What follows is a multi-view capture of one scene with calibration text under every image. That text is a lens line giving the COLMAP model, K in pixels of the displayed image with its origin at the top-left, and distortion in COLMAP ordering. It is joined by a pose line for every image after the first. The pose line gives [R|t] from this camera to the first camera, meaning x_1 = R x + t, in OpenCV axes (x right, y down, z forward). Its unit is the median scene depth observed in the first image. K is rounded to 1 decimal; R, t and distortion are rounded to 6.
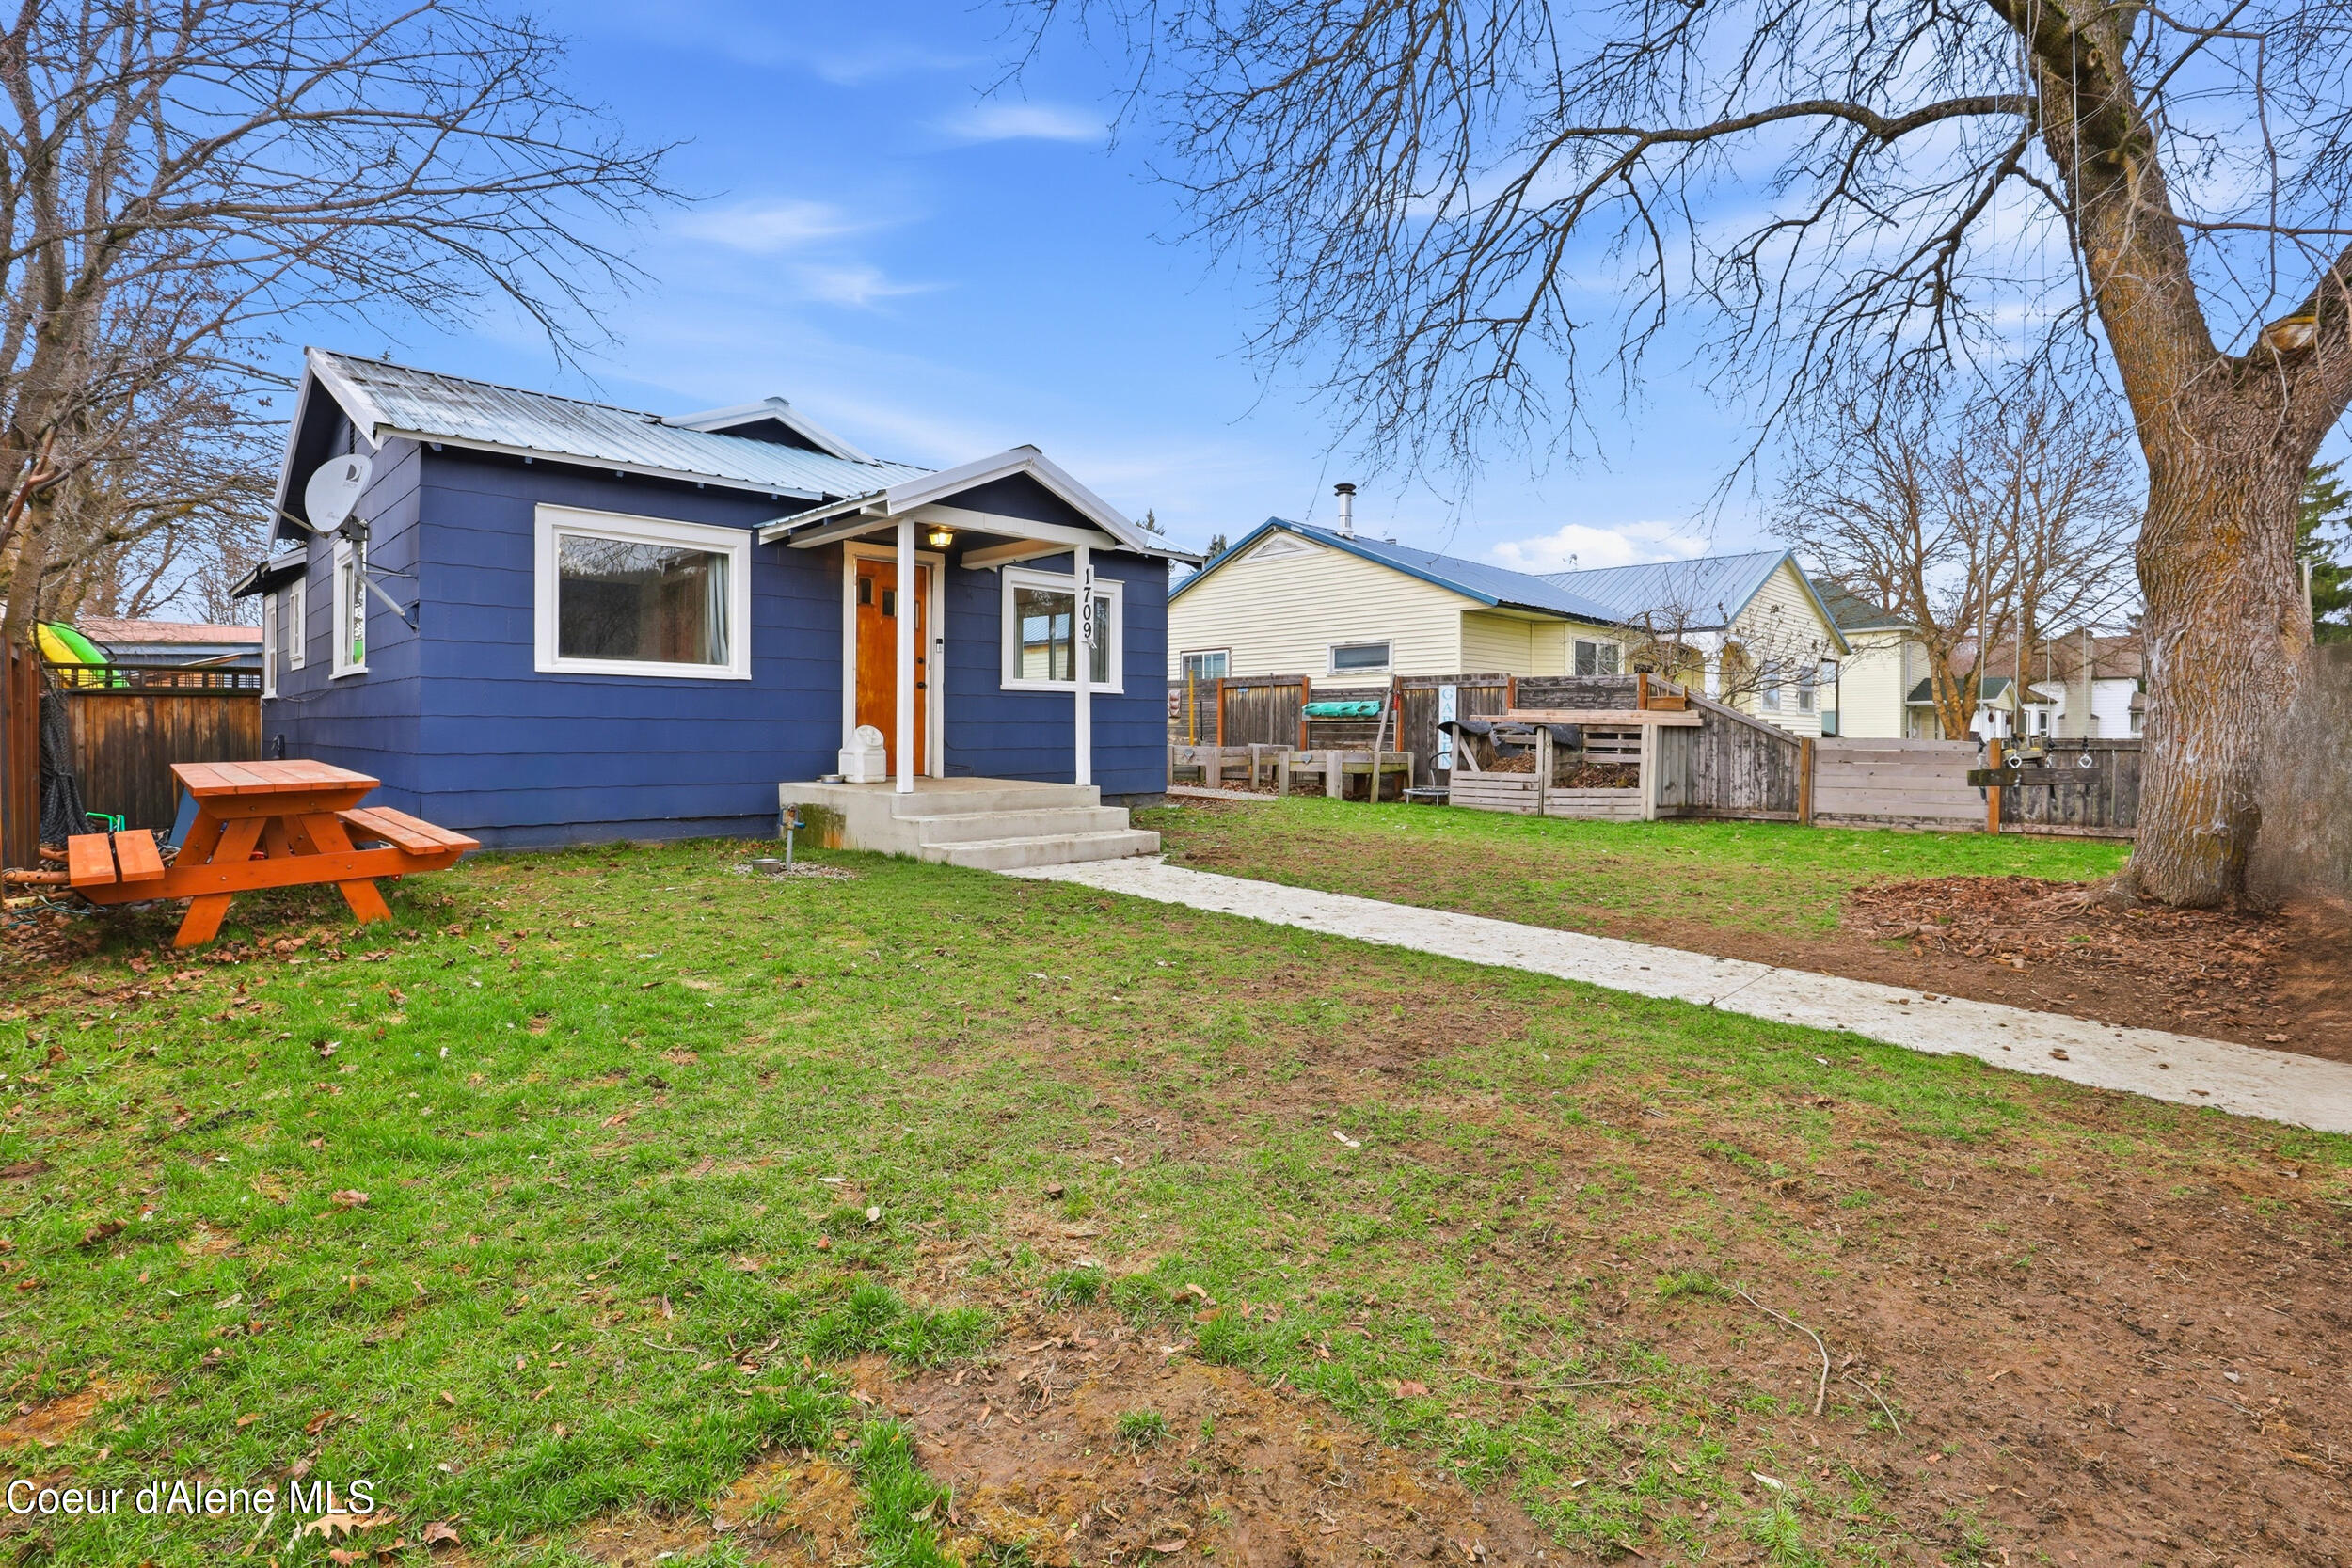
lens RADIAL K [[1093.5, 0, 1167.8], [0, 1093.5, 775.1], [0, 0, 1]] dist [-0.037166, 0.008231]
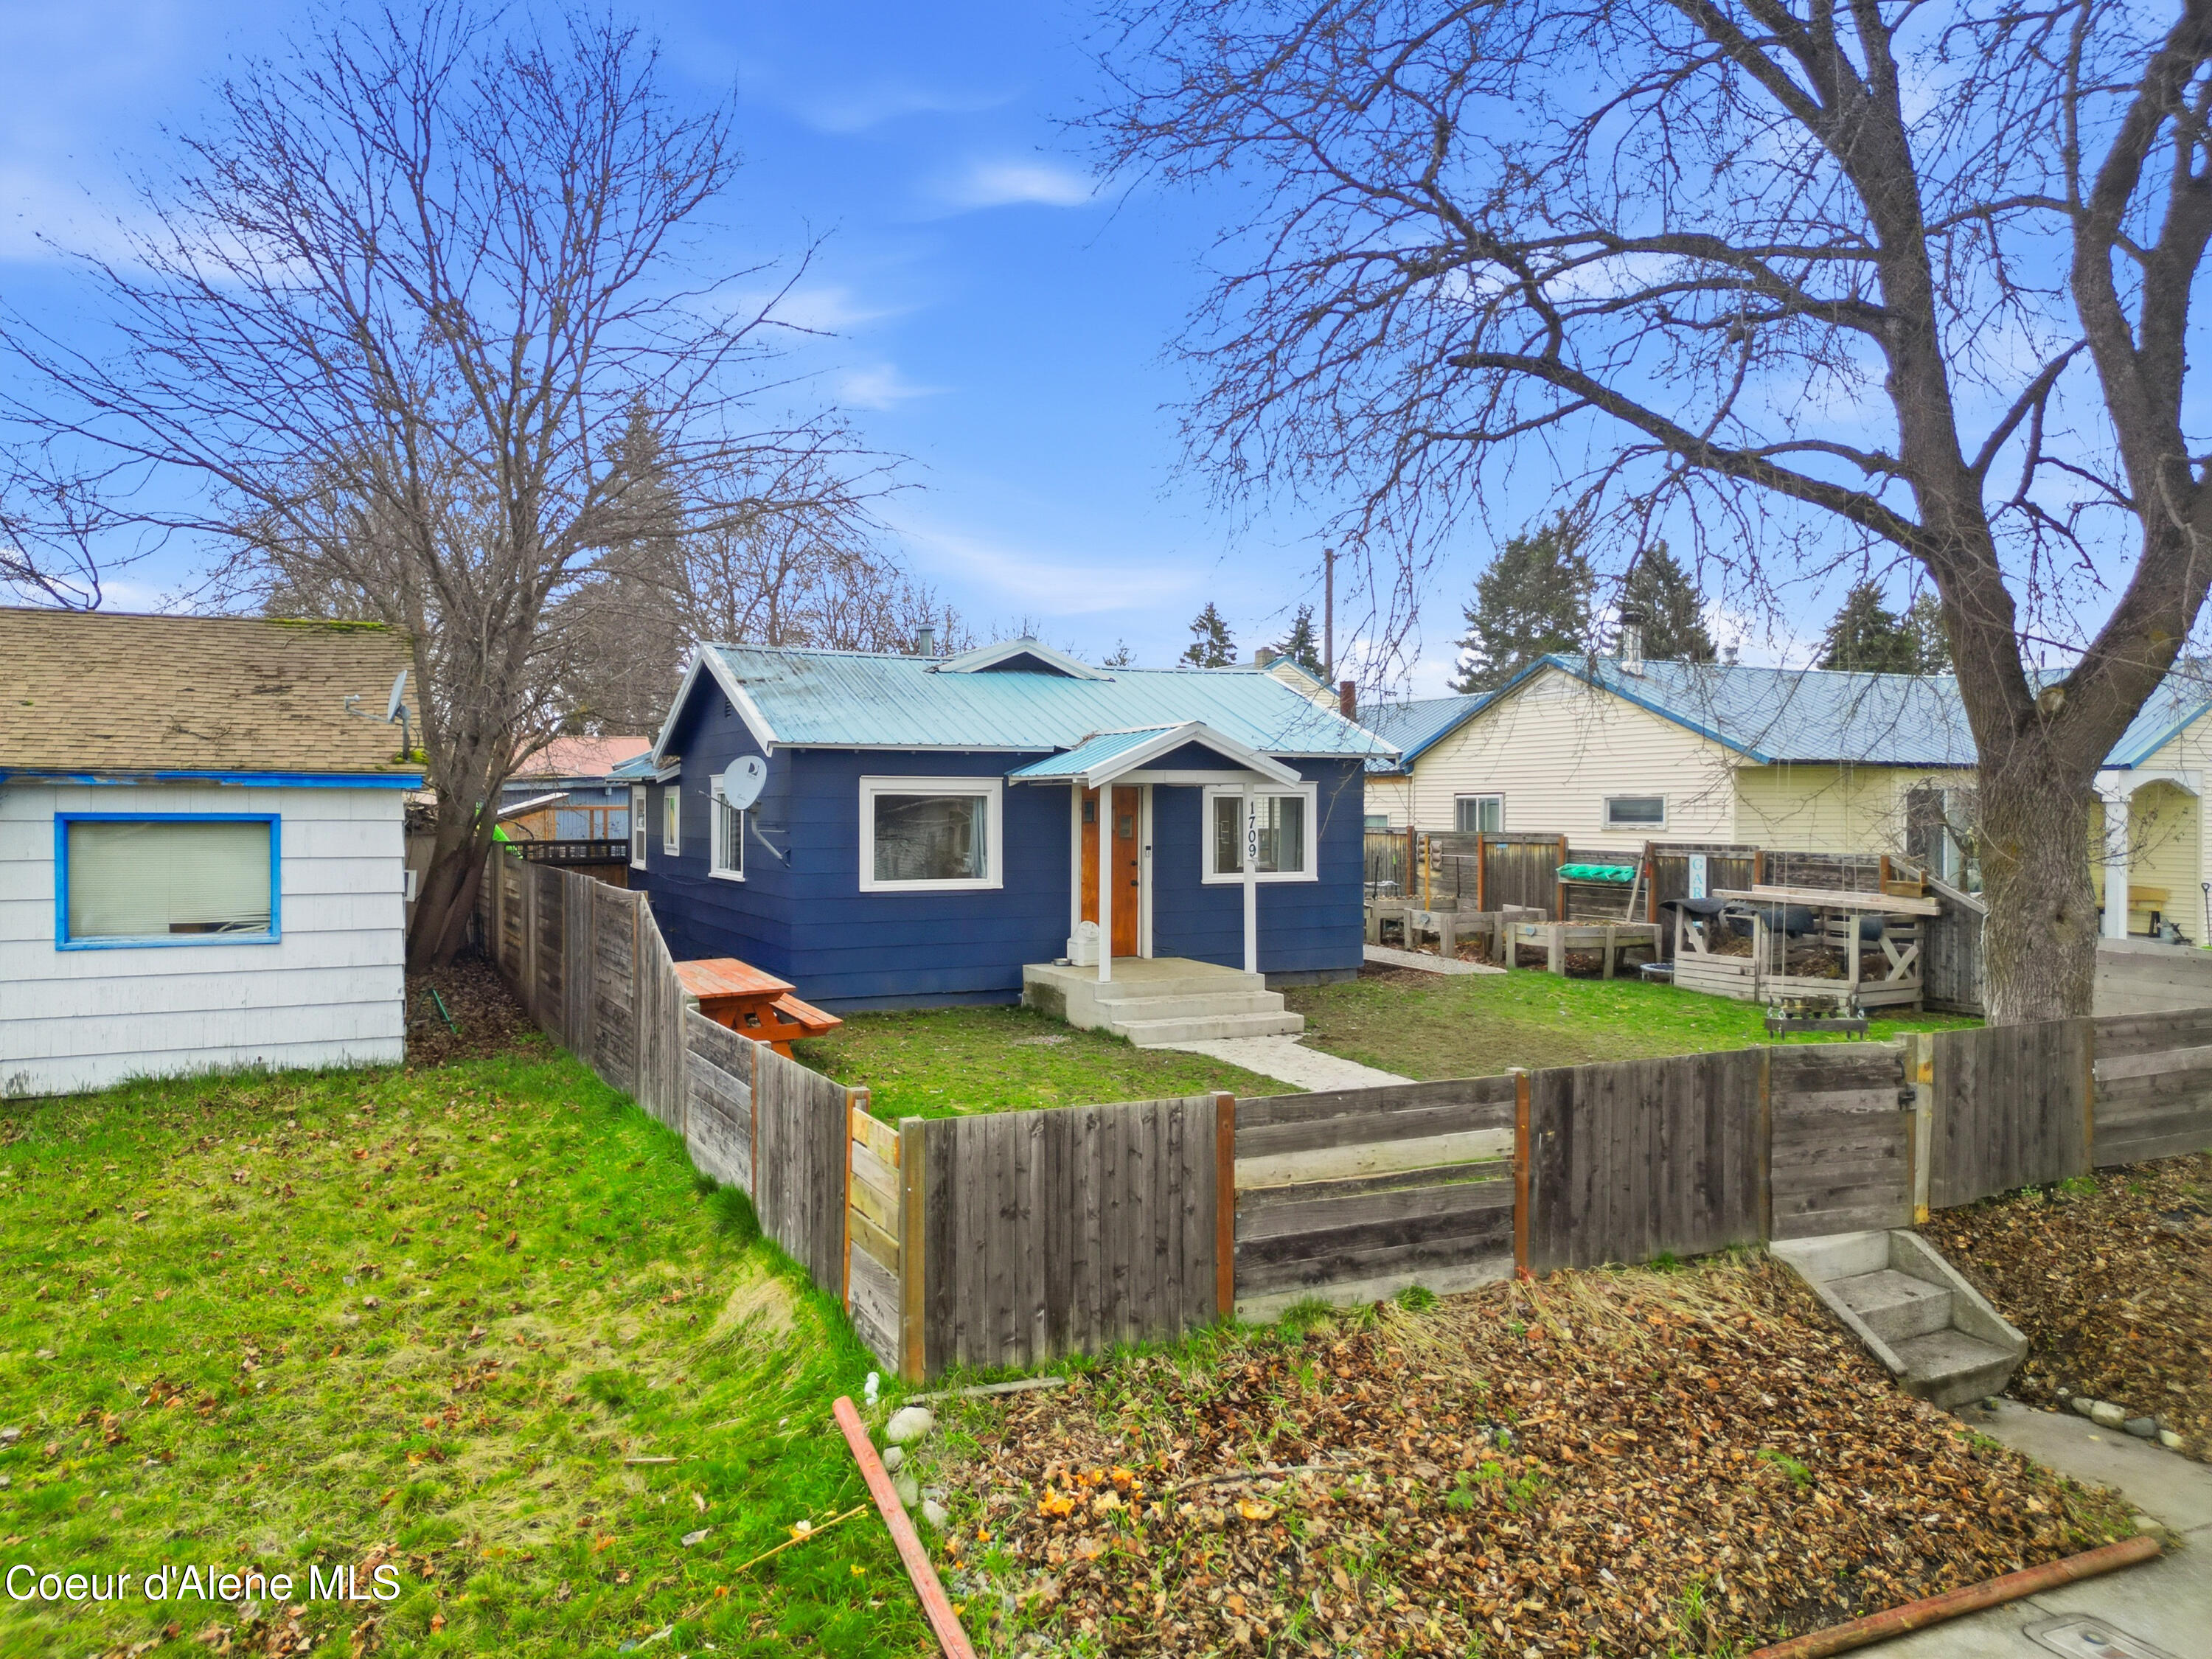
lens RADIAL K [[1550.0, 0, 1106.0], [0, 1550.0, 829.5], [0, 0, 1]] dist [0.070163, -0.000933]
pose [[0.948198, 0.000623, -0.317679, 0.259106], [-0.007929, 0.999733, -0.021705, -0.091023], [0.317580, 0.023100, 0.947950, -0.578386]]
